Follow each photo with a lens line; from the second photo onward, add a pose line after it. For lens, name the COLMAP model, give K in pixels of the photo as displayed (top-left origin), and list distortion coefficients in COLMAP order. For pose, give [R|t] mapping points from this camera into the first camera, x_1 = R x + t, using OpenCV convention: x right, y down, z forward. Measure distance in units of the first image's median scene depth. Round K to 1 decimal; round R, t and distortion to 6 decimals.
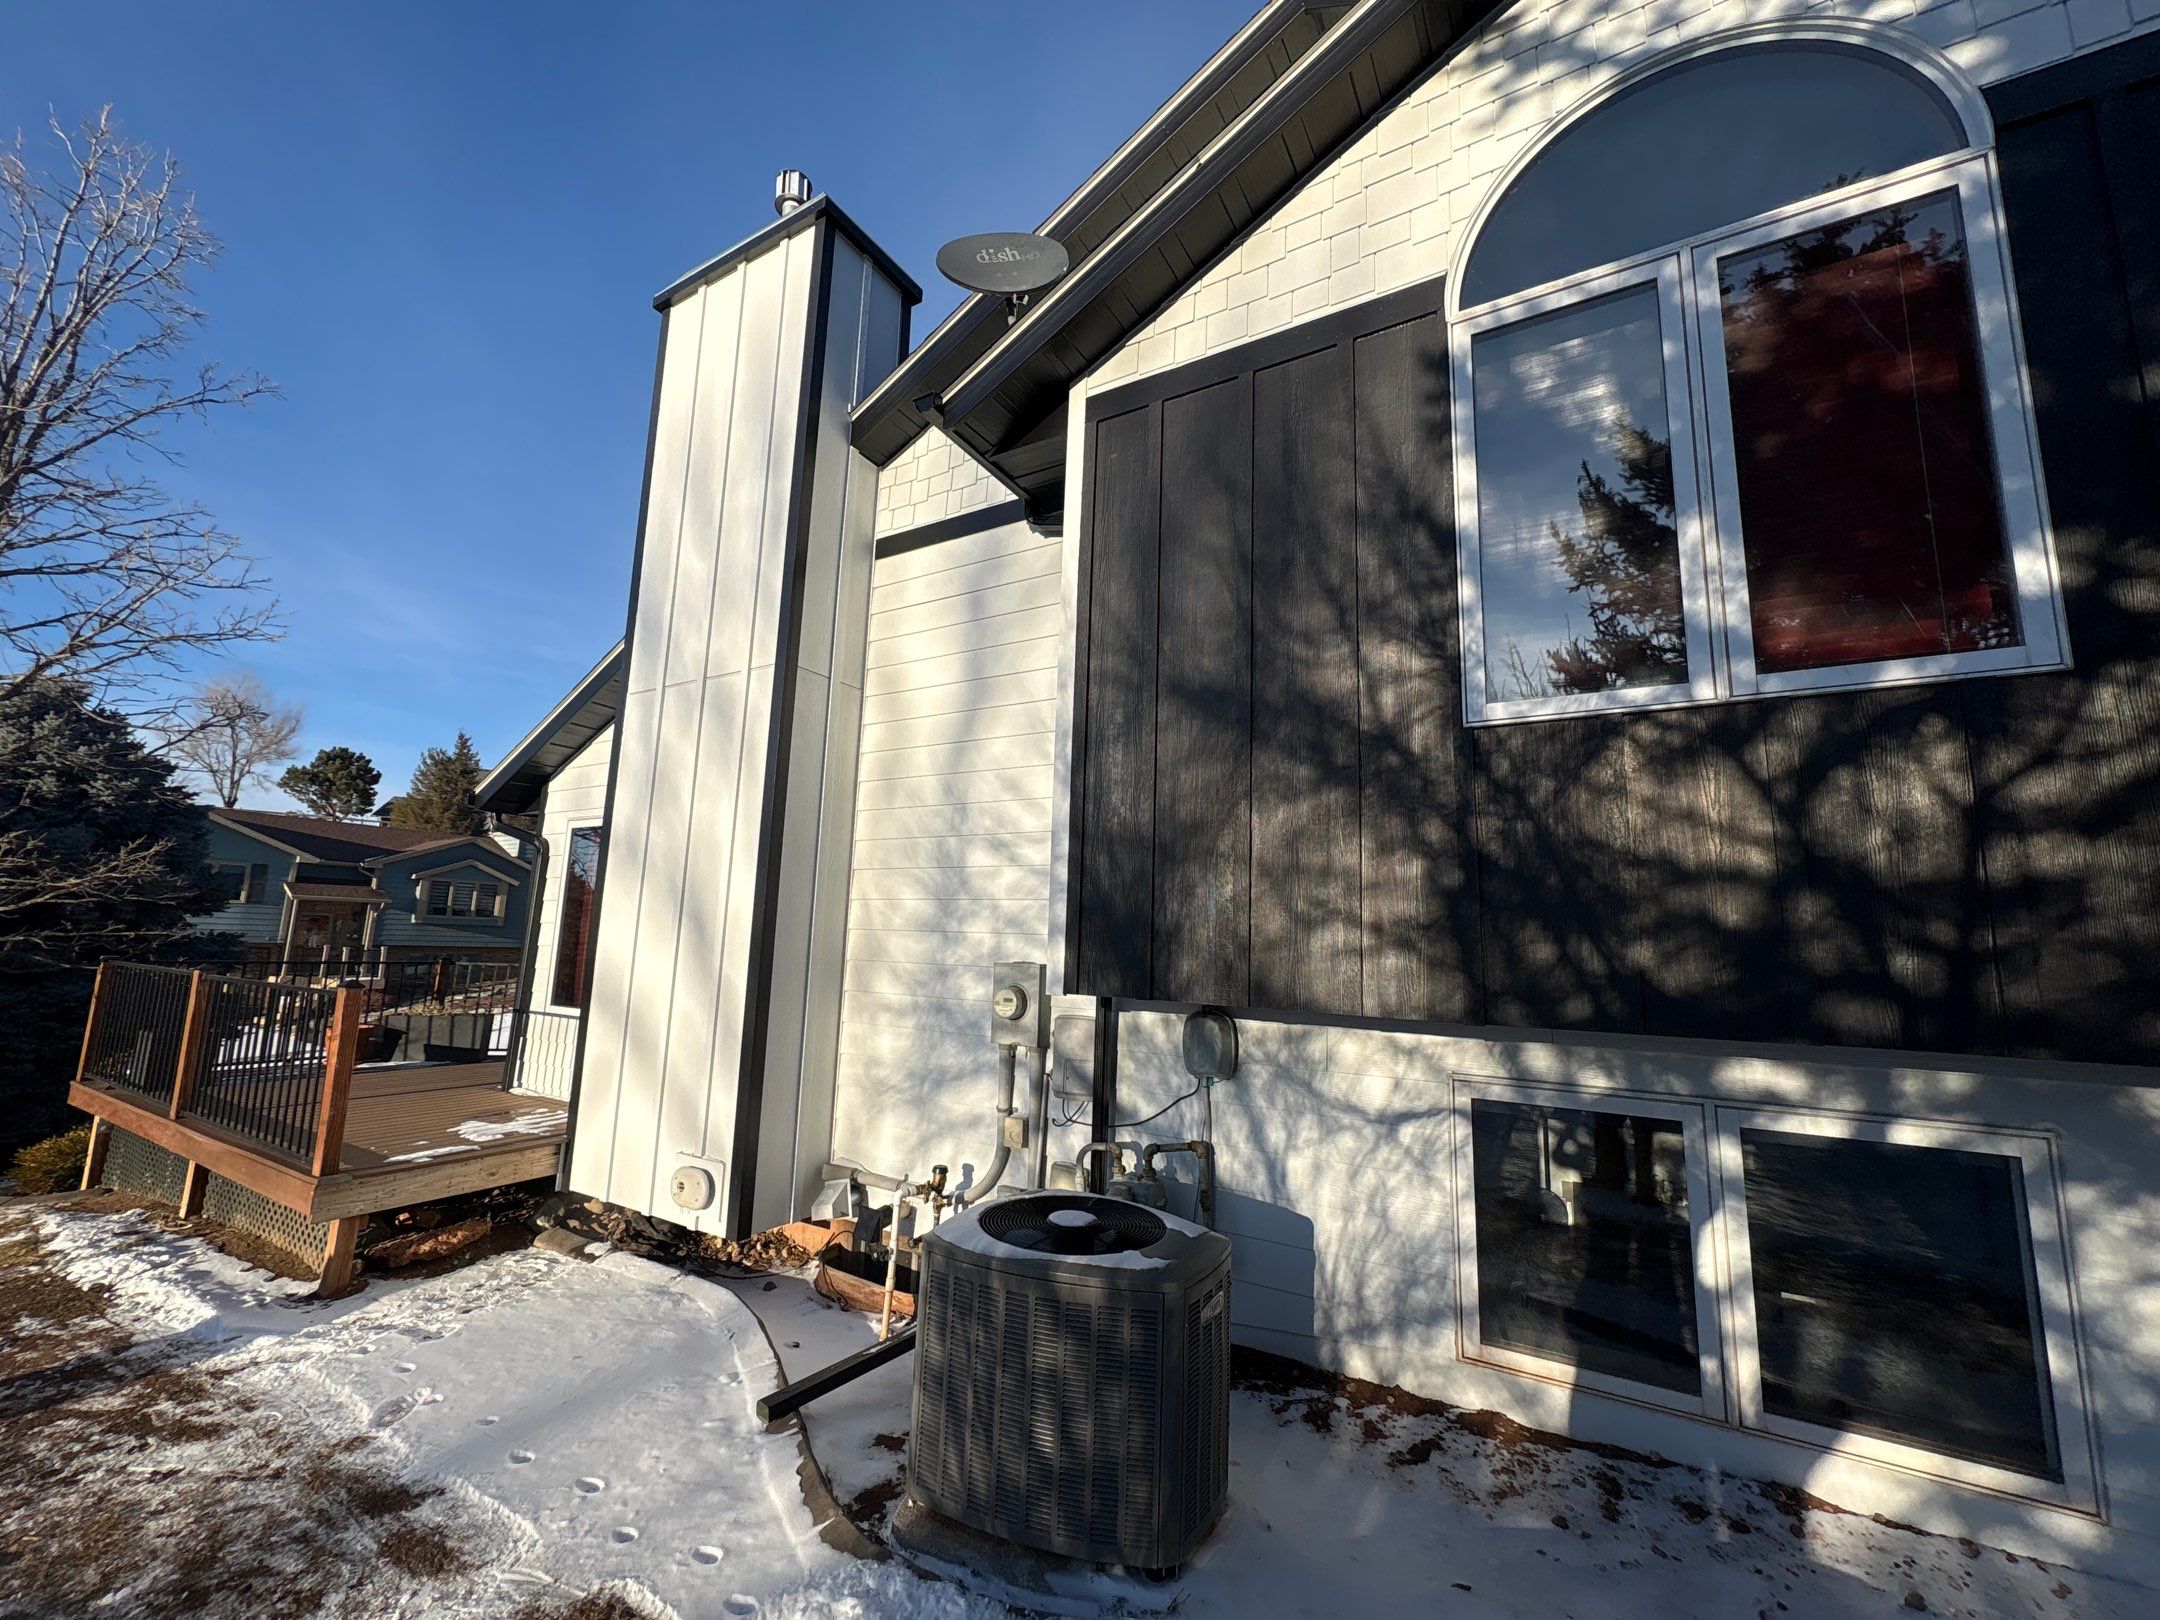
lens RADIAL K [[852.2, 0, 1078.6], [0, 852.2, 816.8], [0, 0, 1]] dist [-0.001634, 0.000481]
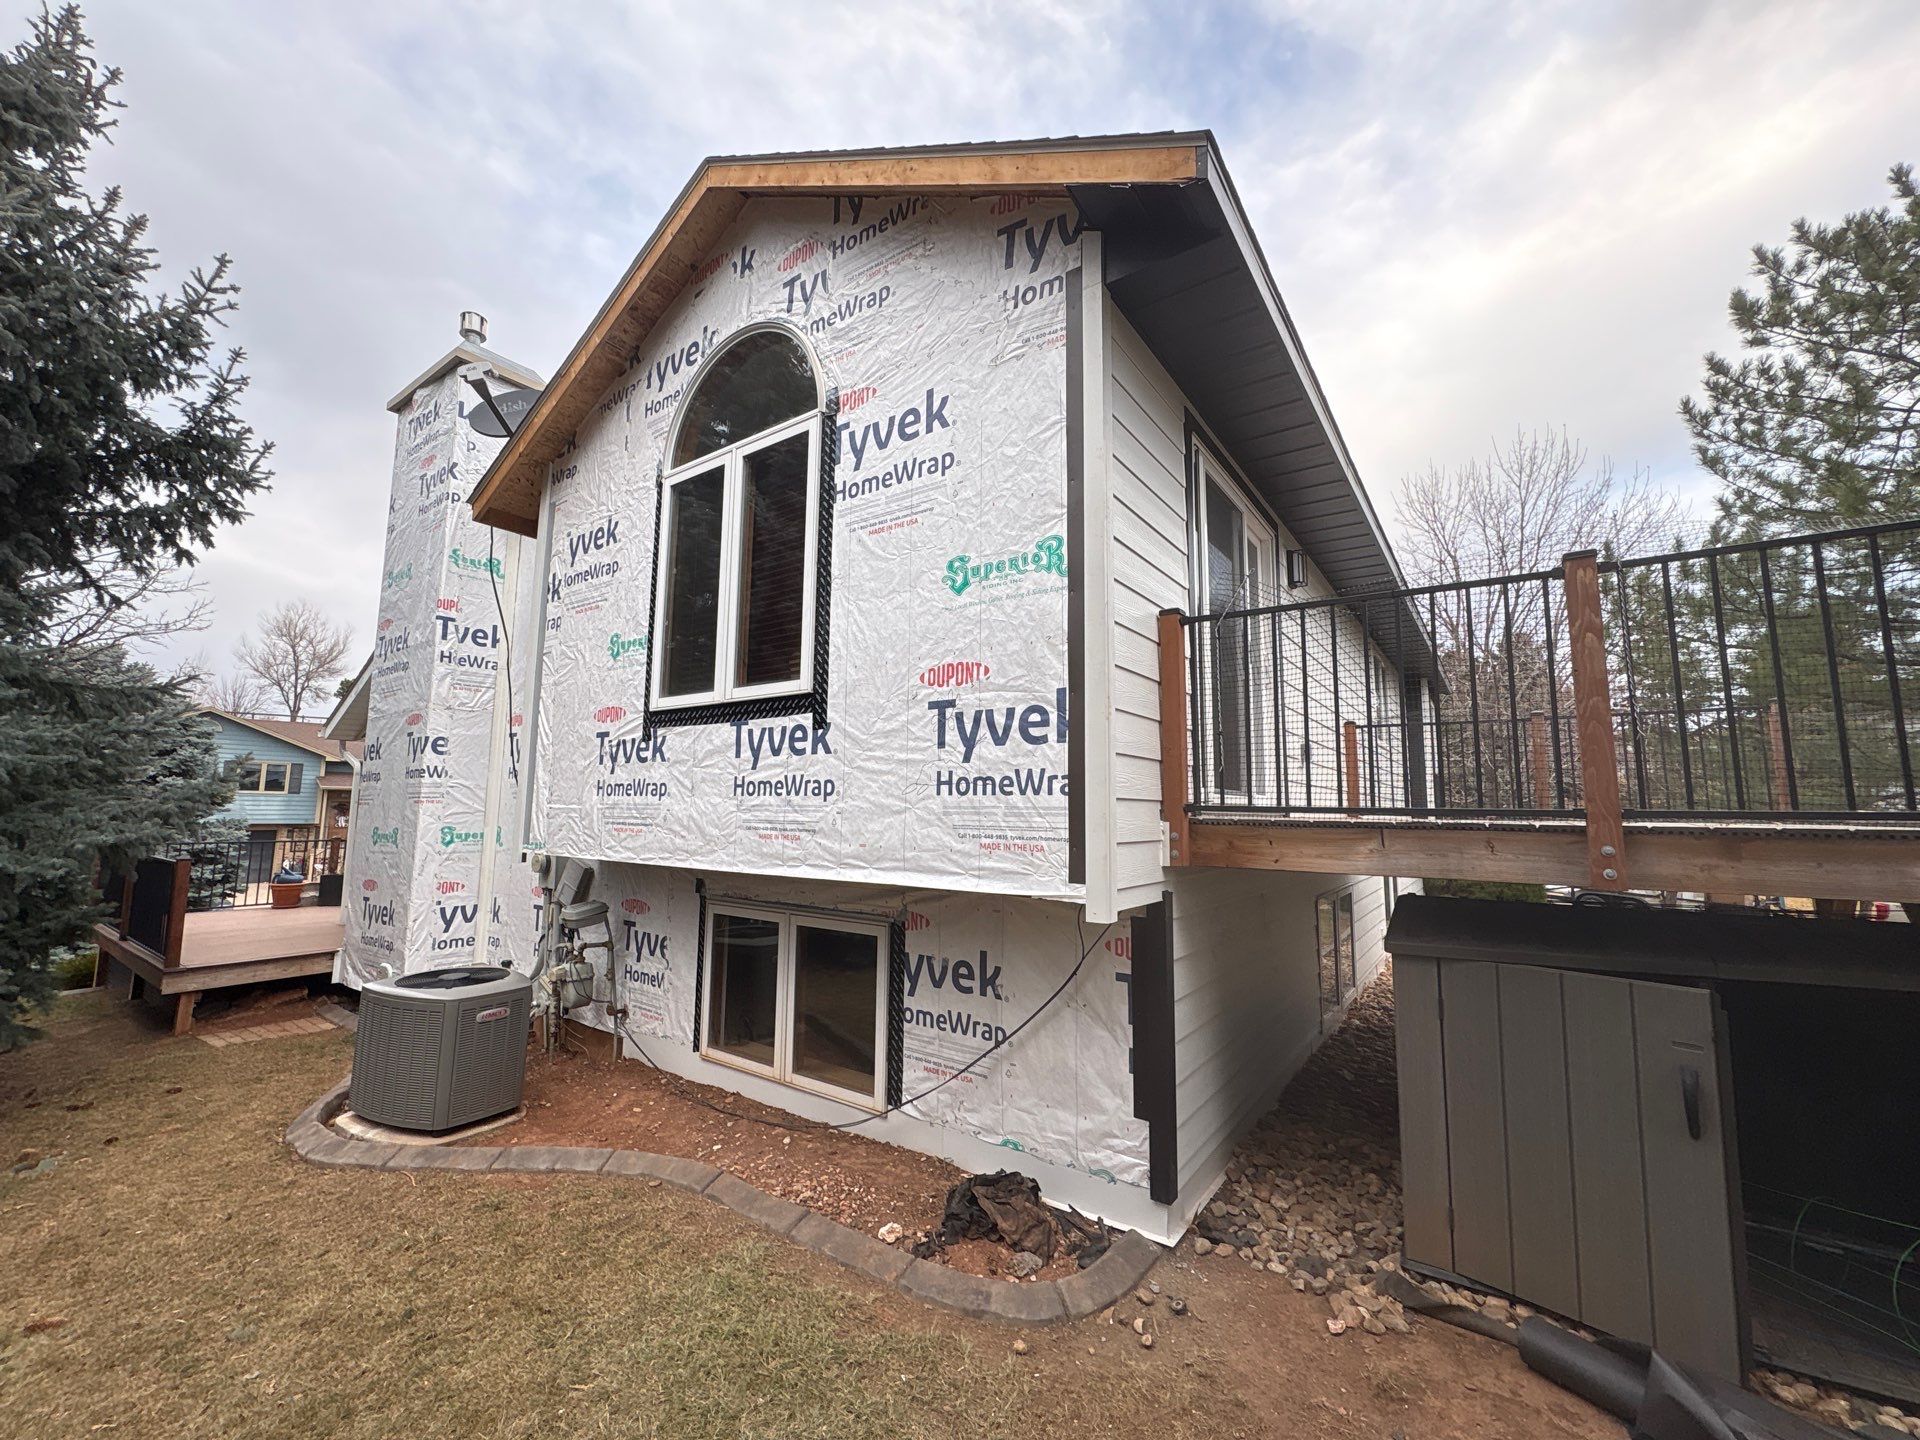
lens RADIAL K [[757.5, 0, 966.5], [0, 757.5, 719.0], [0, 0, 1]] dist [-0.001634, 0.000481]
pose [[0.996362, -0.029346, -0.080013, 1.157978], [0.031725, 0.999087, 0.028630, -0.103696], [0.079100, -0.031064, 0.996383, -0.525902]]
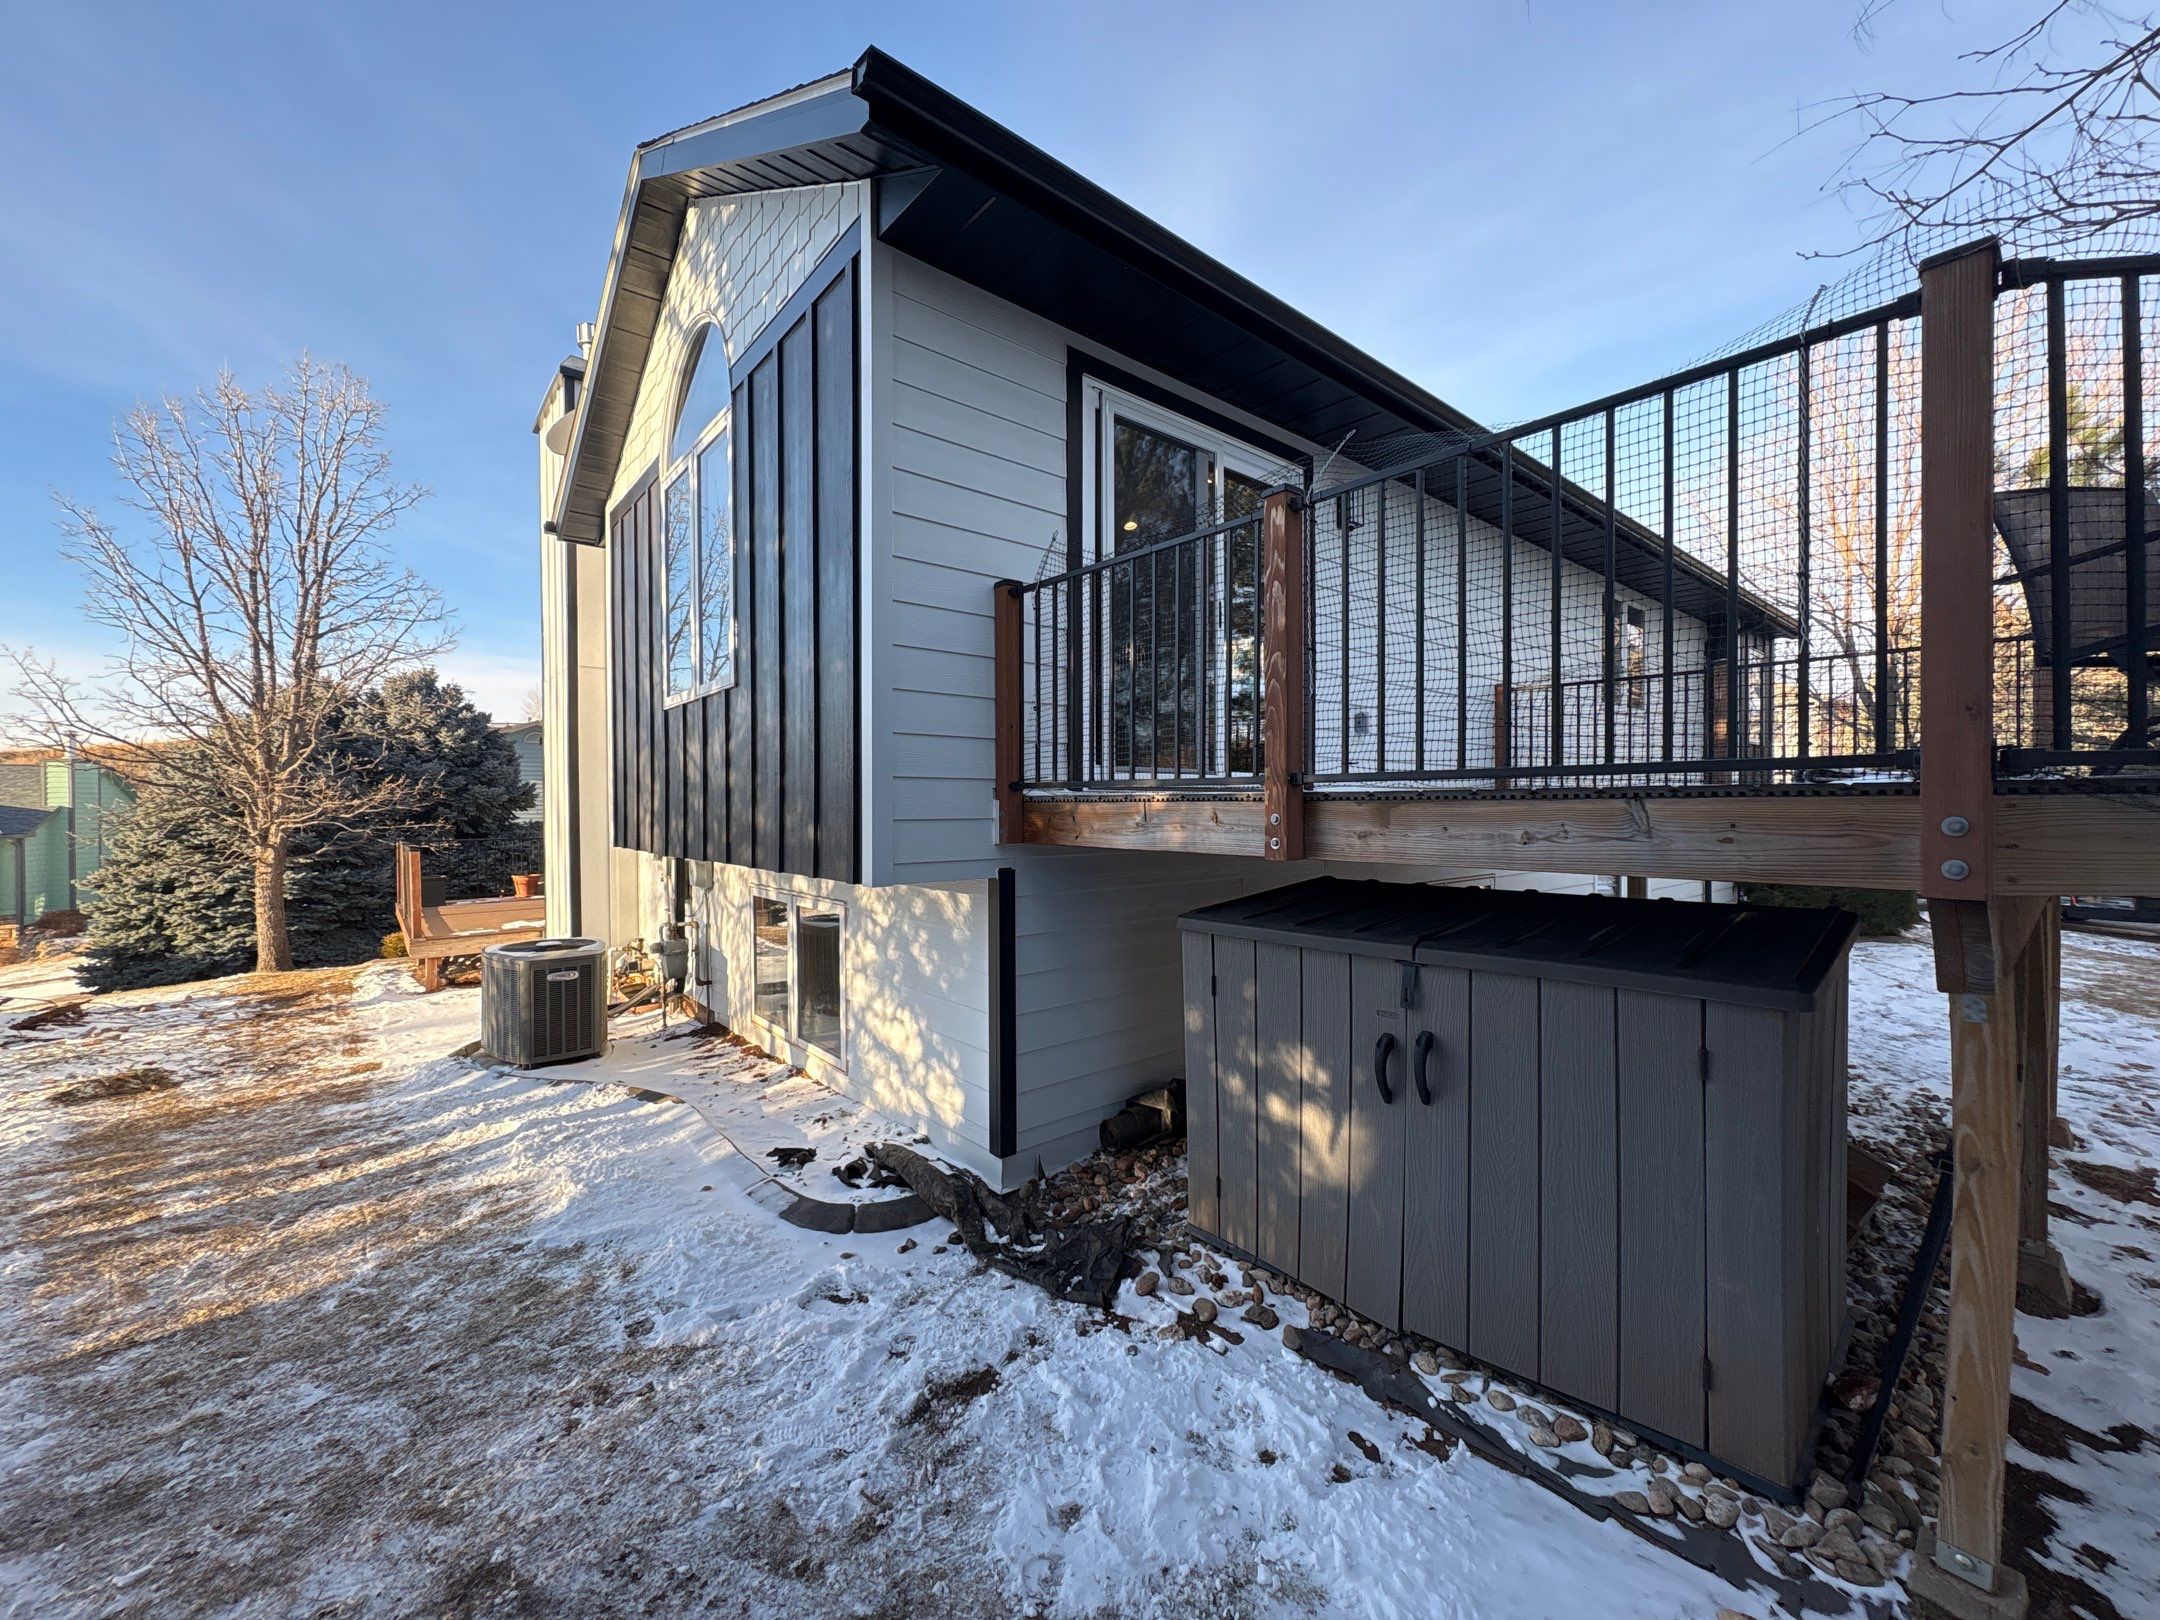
lens RADIAL K [[852.2, 0, 1086.9], [0, 852.2, 827.4], [0, 0, 1]] dist [-0.001634, 0.000481]
pose [[0.943825, -0.027632, -0.329287, 1.855450], [0.083913, 0.983874, 0.157955, -0.062441], [0.319613, -0.176713, 0.930924, -0.523739]]
